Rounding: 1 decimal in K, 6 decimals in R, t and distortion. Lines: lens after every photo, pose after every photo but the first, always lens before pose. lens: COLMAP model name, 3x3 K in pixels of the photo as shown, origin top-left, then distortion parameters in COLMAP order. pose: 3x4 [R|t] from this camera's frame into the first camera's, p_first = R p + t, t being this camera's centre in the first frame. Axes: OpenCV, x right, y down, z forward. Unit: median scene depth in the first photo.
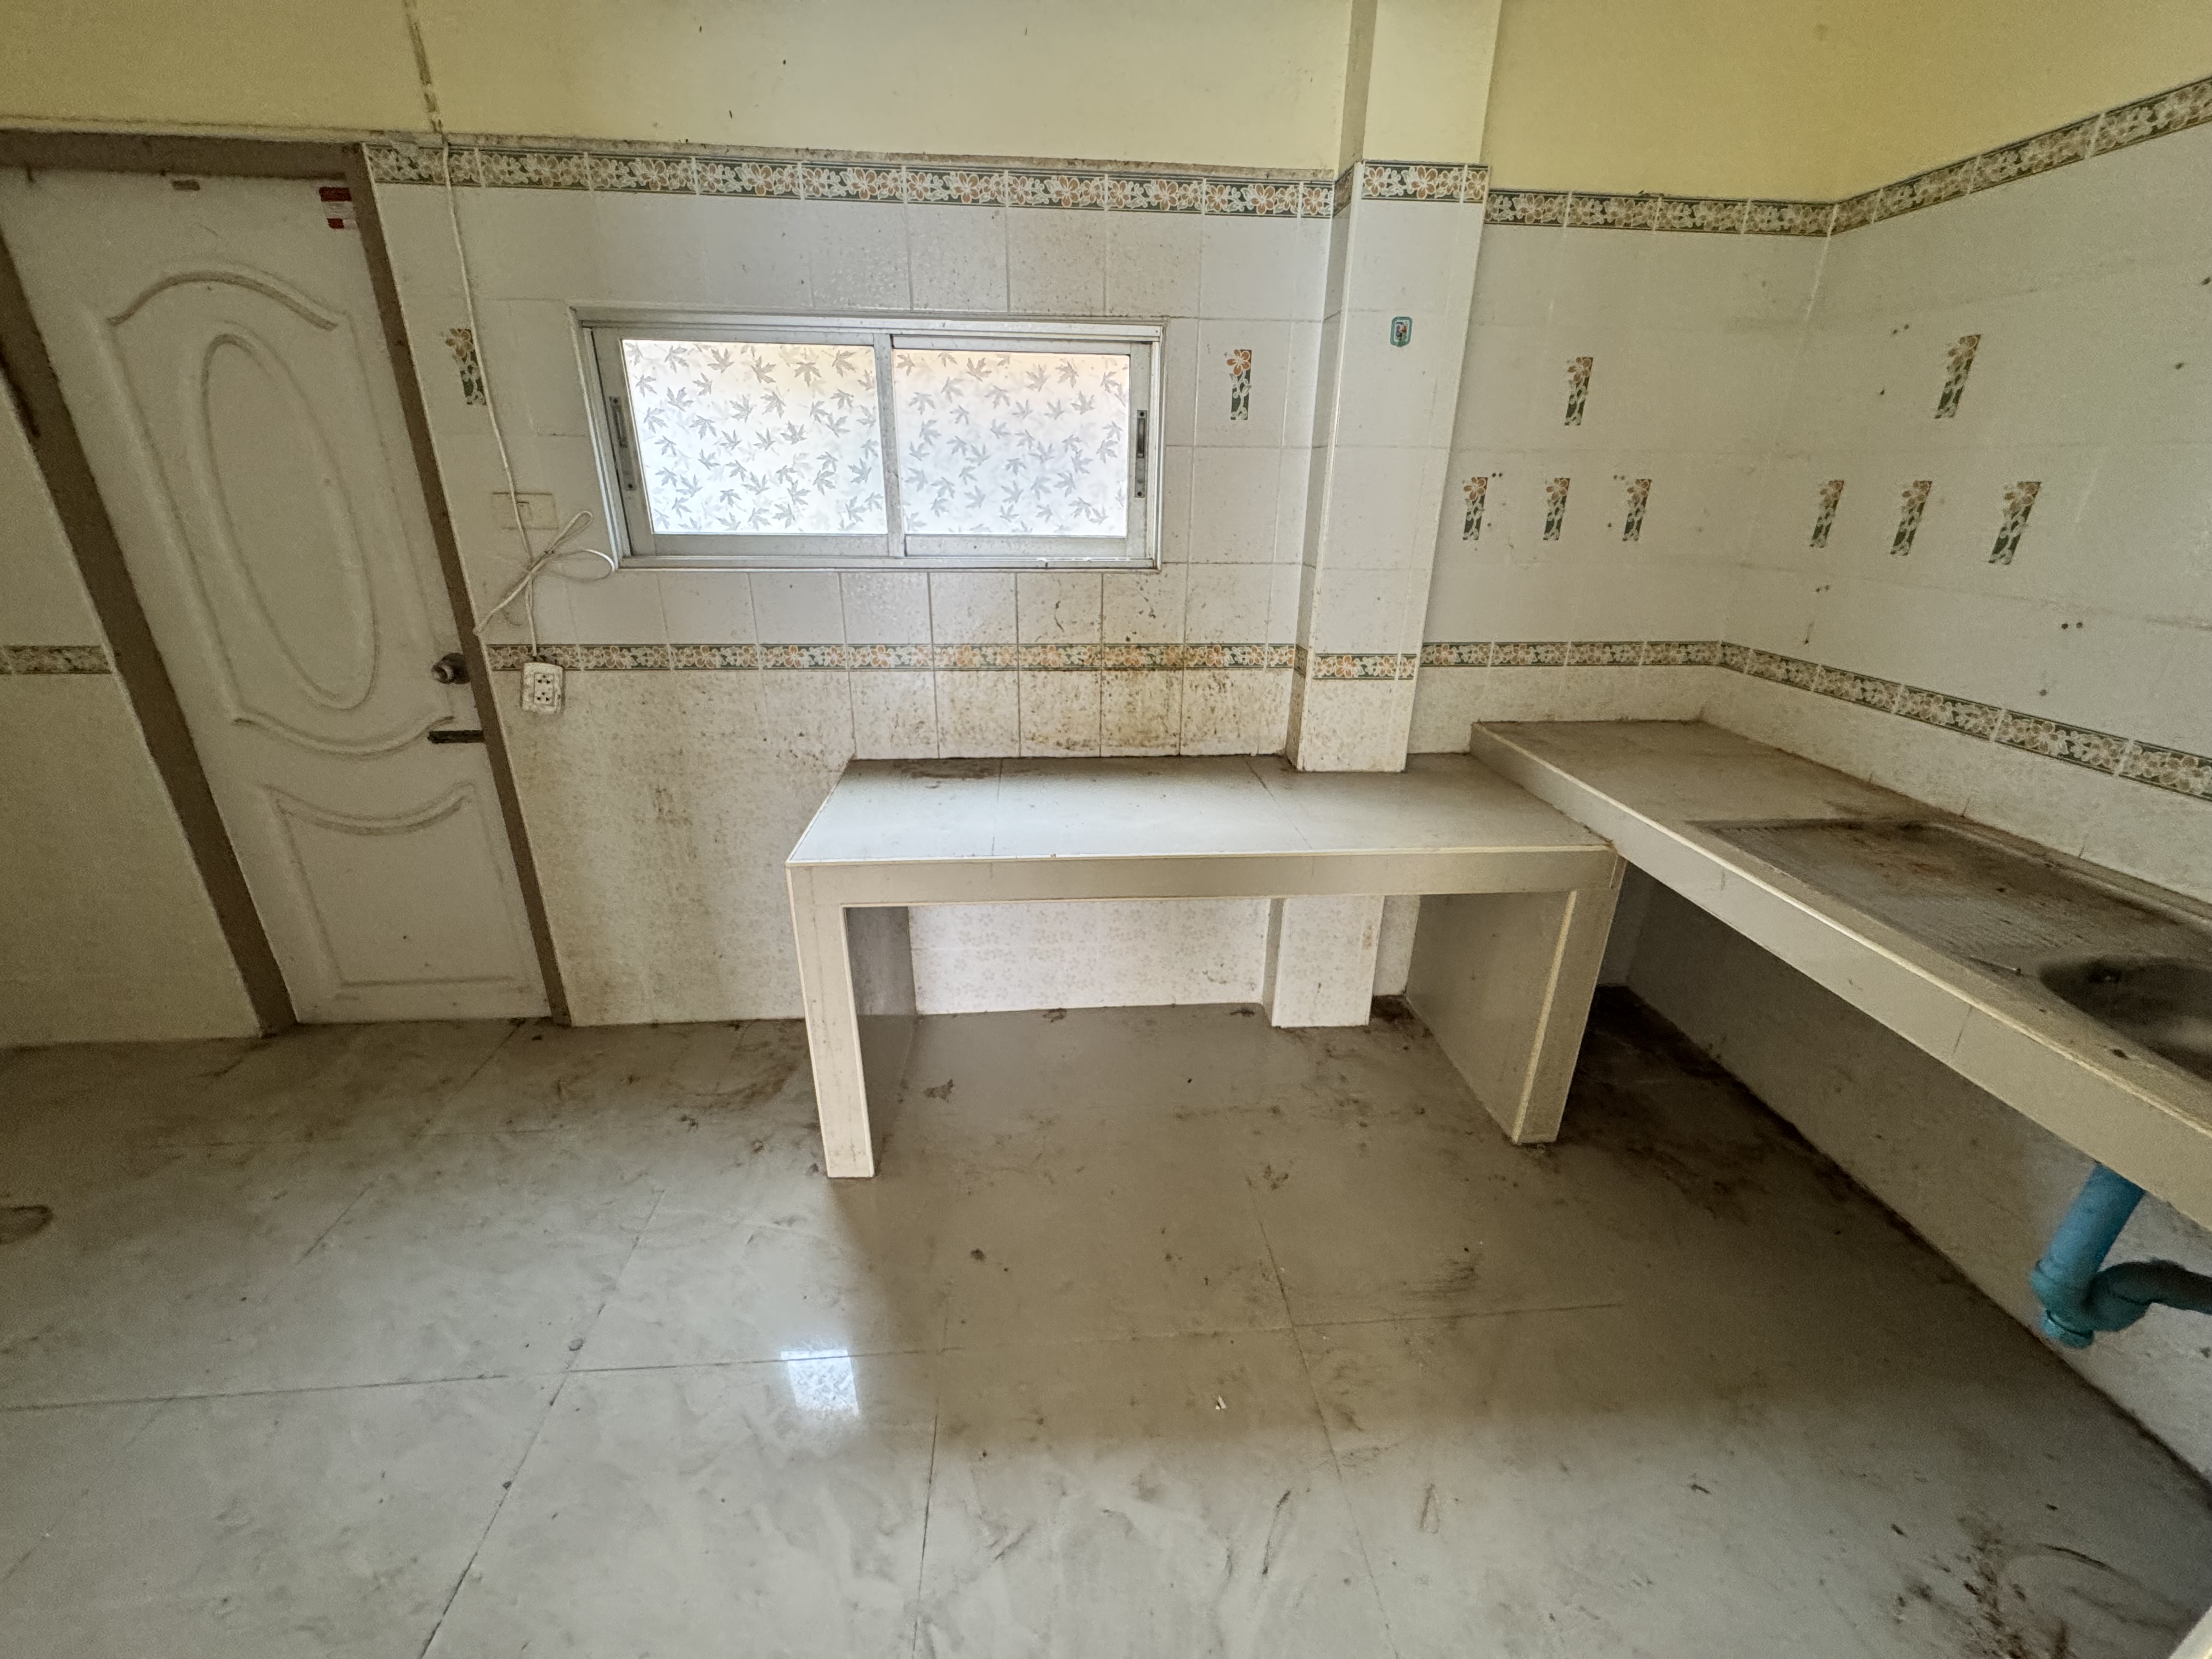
lens RADIAL K [[881.3, 0, 1109.1], [0, 881.3, 834.1], [0, 0, 1]] dist [-0.002484, -0.000123]
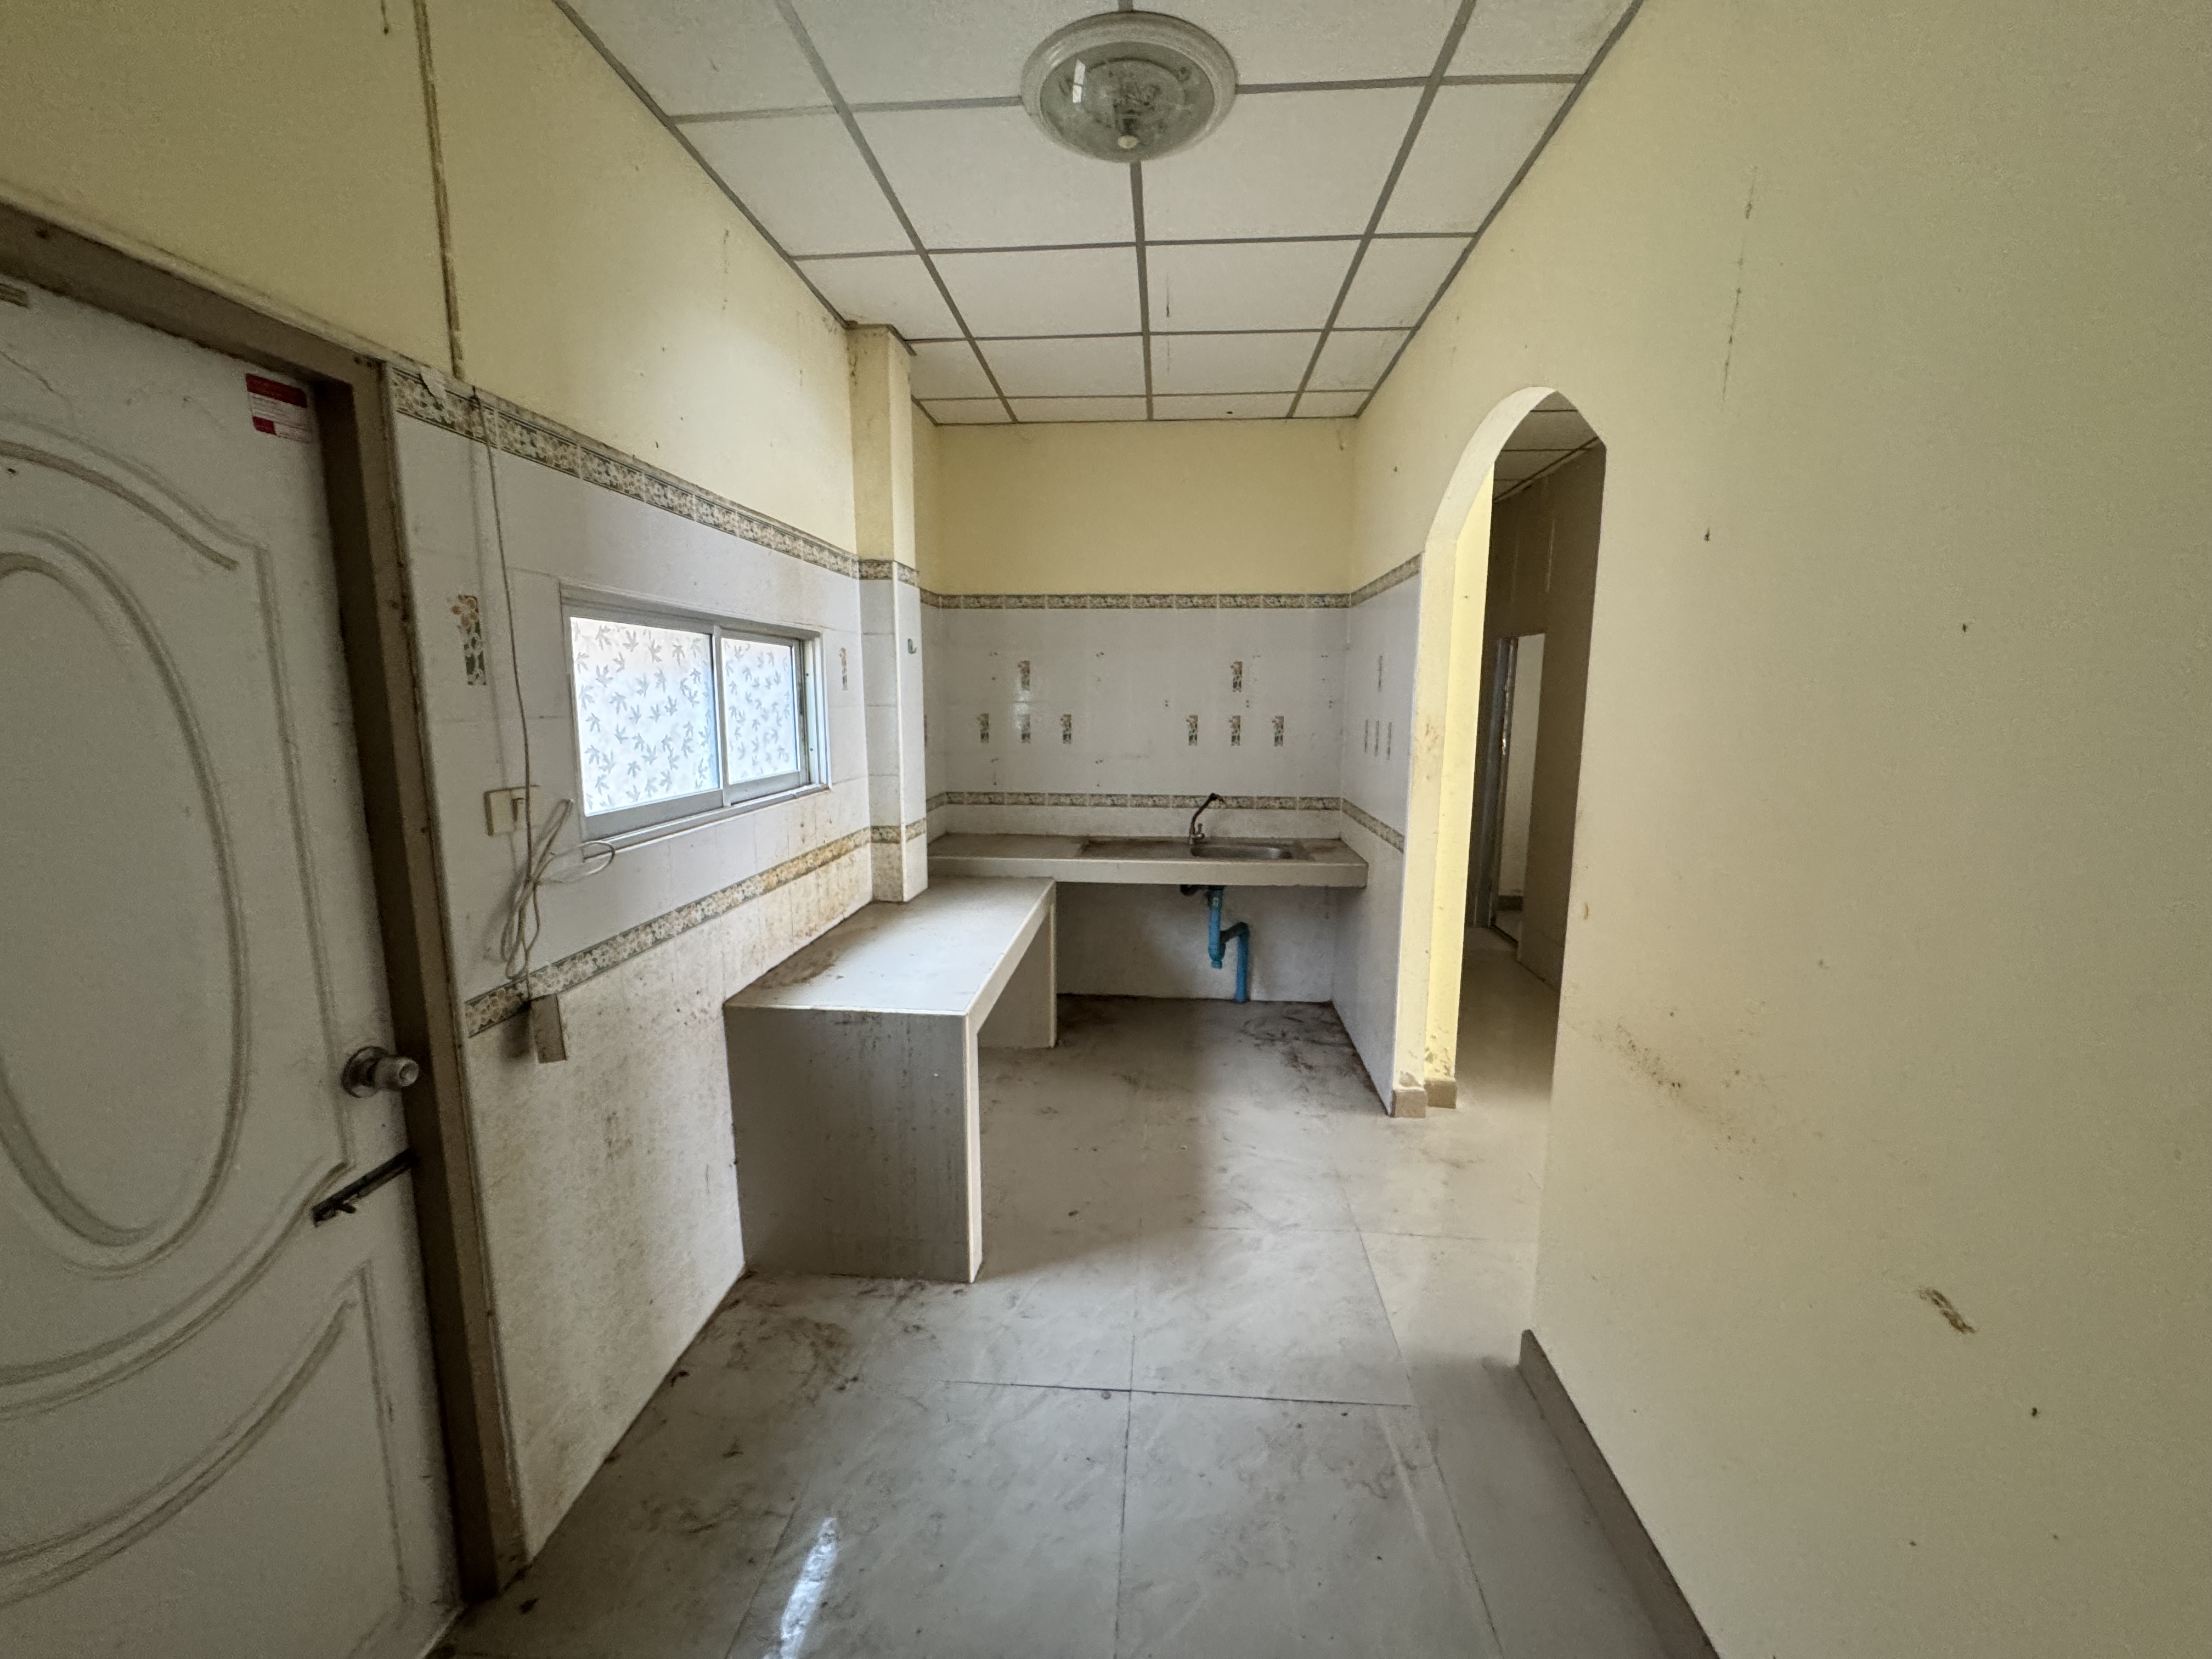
lens RADIAL K [[881.3, 0, 1105.5], [0, 881.3, 834.4], [0, 0, 1]] dist [-0.002484, -0.000123]
pose [[0.154874, -0.168164, 0.973517, -1.349732], [0.364897, 0.925464, 0.101813, -0.235875], [-0.918076, 0.339465, 0.204693, 0.368768]]
